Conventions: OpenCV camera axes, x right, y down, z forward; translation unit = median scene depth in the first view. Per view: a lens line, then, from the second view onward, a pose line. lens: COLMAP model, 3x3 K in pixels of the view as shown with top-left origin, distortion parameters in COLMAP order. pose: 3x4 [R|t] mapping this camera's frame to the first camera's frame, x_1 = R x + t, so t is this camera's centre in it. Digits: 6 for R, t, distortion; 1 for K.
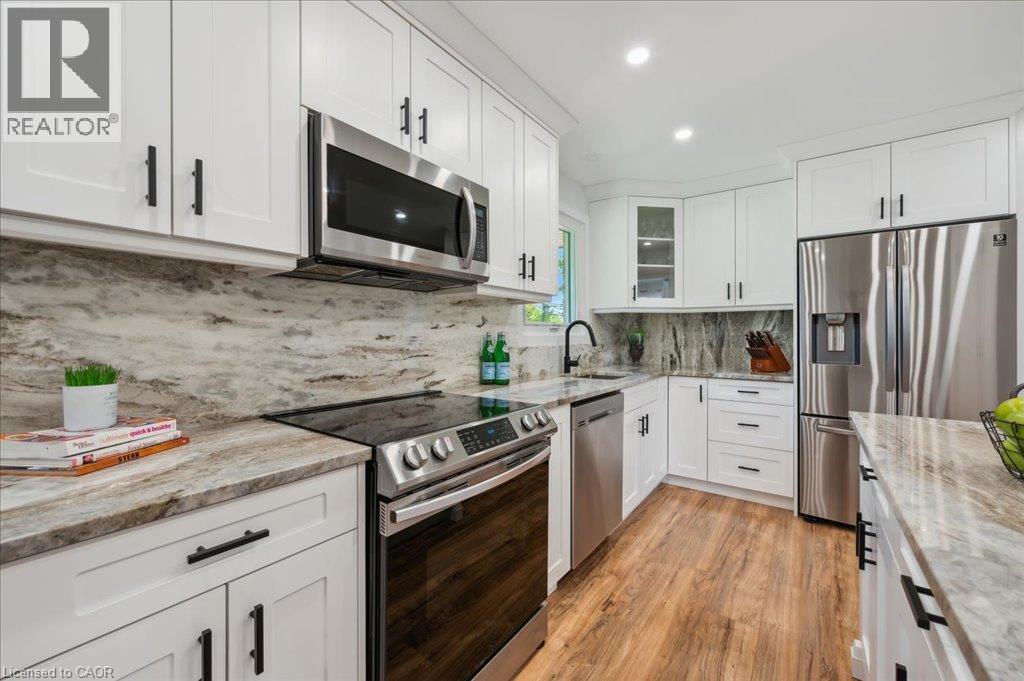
lens RADIAL K [[406.2, 0, 514.7], [0, 406.2, 332.6], [0, 0, 1]] dist [-0.000318, 0.000032]
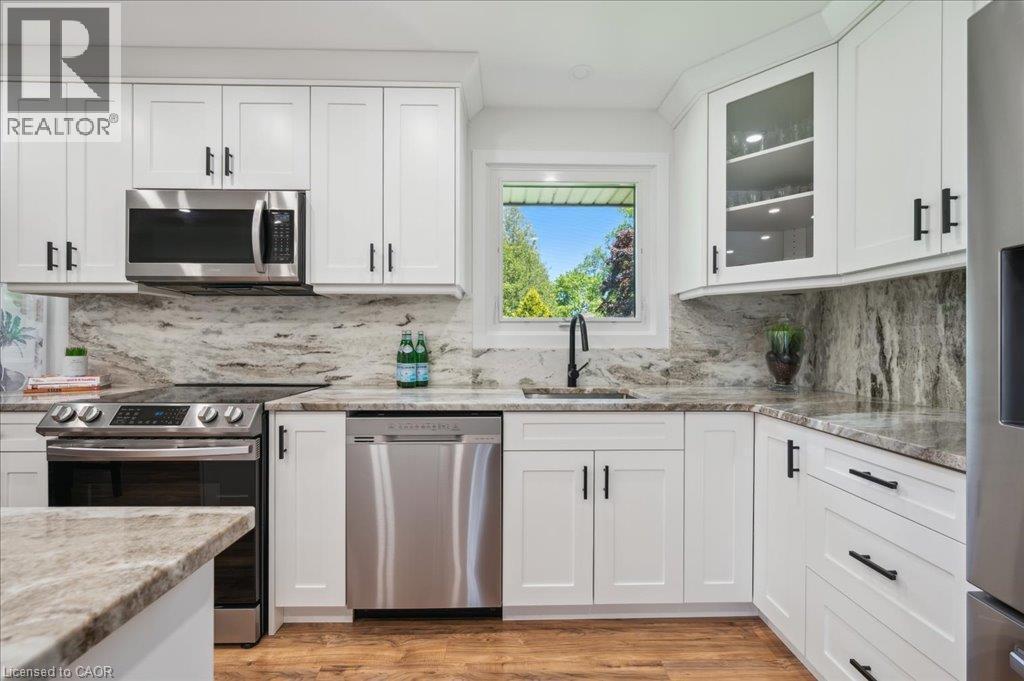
lens RADIAL K [[408.1, 0, 513.8], [0, 408.1, 340.6], [0, 0, 1]] dist [-0.001735, -0.000143]
pose [[0.603645, 0.000990, -0.797253, 1.164948], [0.002638, 0.999991, 0.003239, 0.025912], [0.797249, -0.004059, 0.603637, 0.865560]]
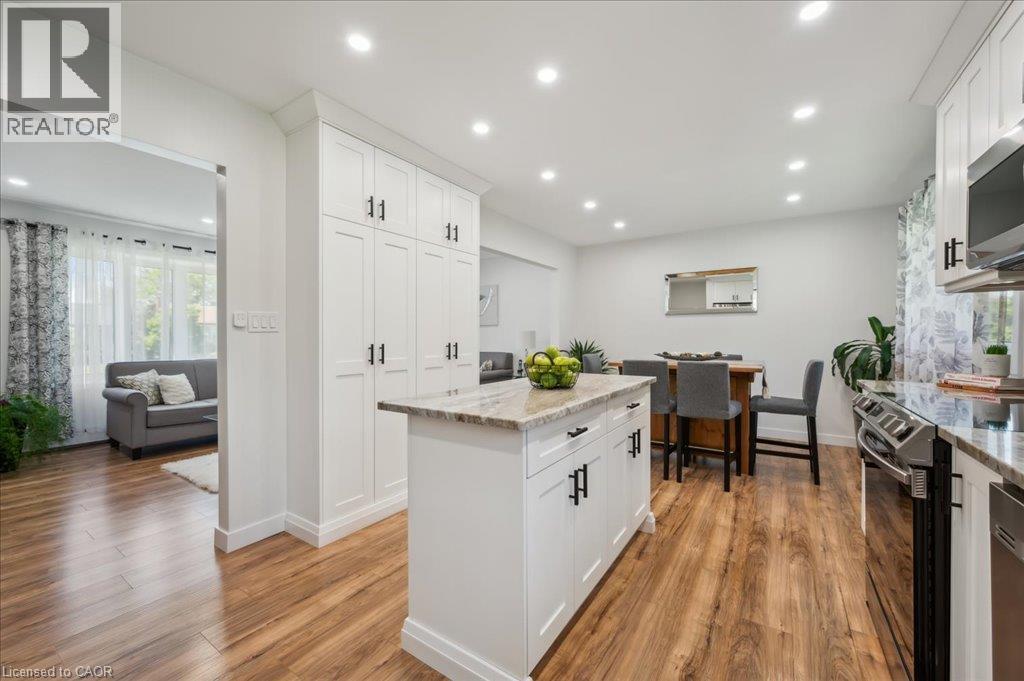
lens RADIAL K [[402.1, 0, 515.6], [0, 402.1, 340.7], [0, 0, 1]] dist [0.000008, 0.000001]
pose [[-0.998789, 0.001242, -0.049182, 0.784677], [0.001065, 0.999993, 0.003620, 0.029080], [0.049186, 0.003564, -0.998783, 1.610054]]
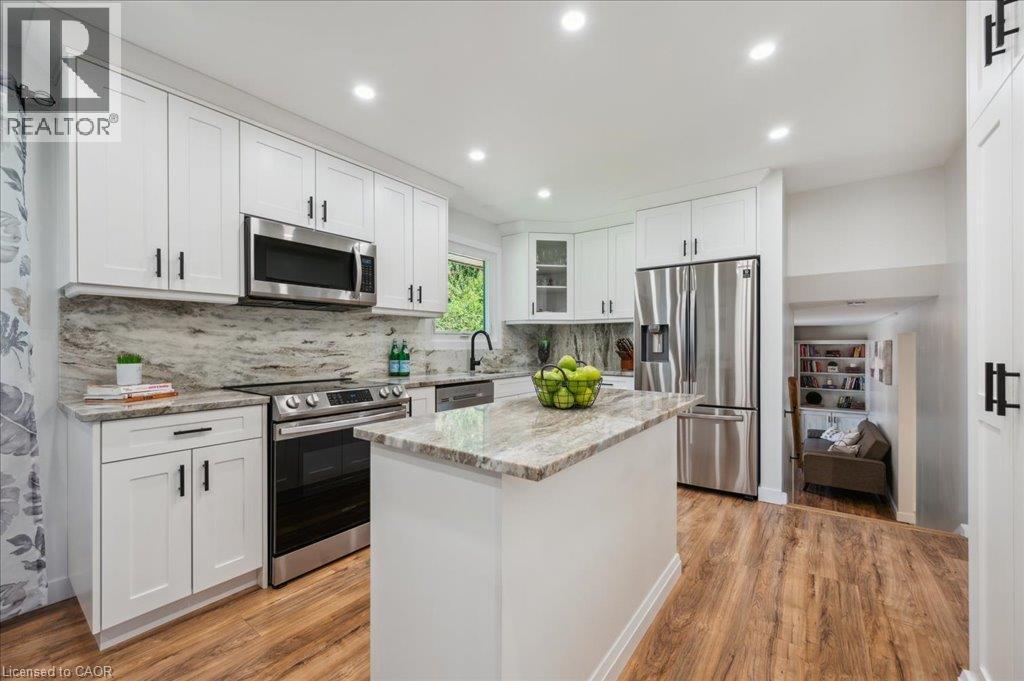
lens RADIAL K [[408.1, 0, 513.8], [0, 408.1, 340.6], [0, 0, 1]] dist [-0.001735, -0.000143]
pose [[0.999900, -0.002211, -0.013985, 0.505949], [0.002174, 0.999994, -0.002631, 0.012847], [0.013990, 0.002600, 0.999899, -0.563284]]
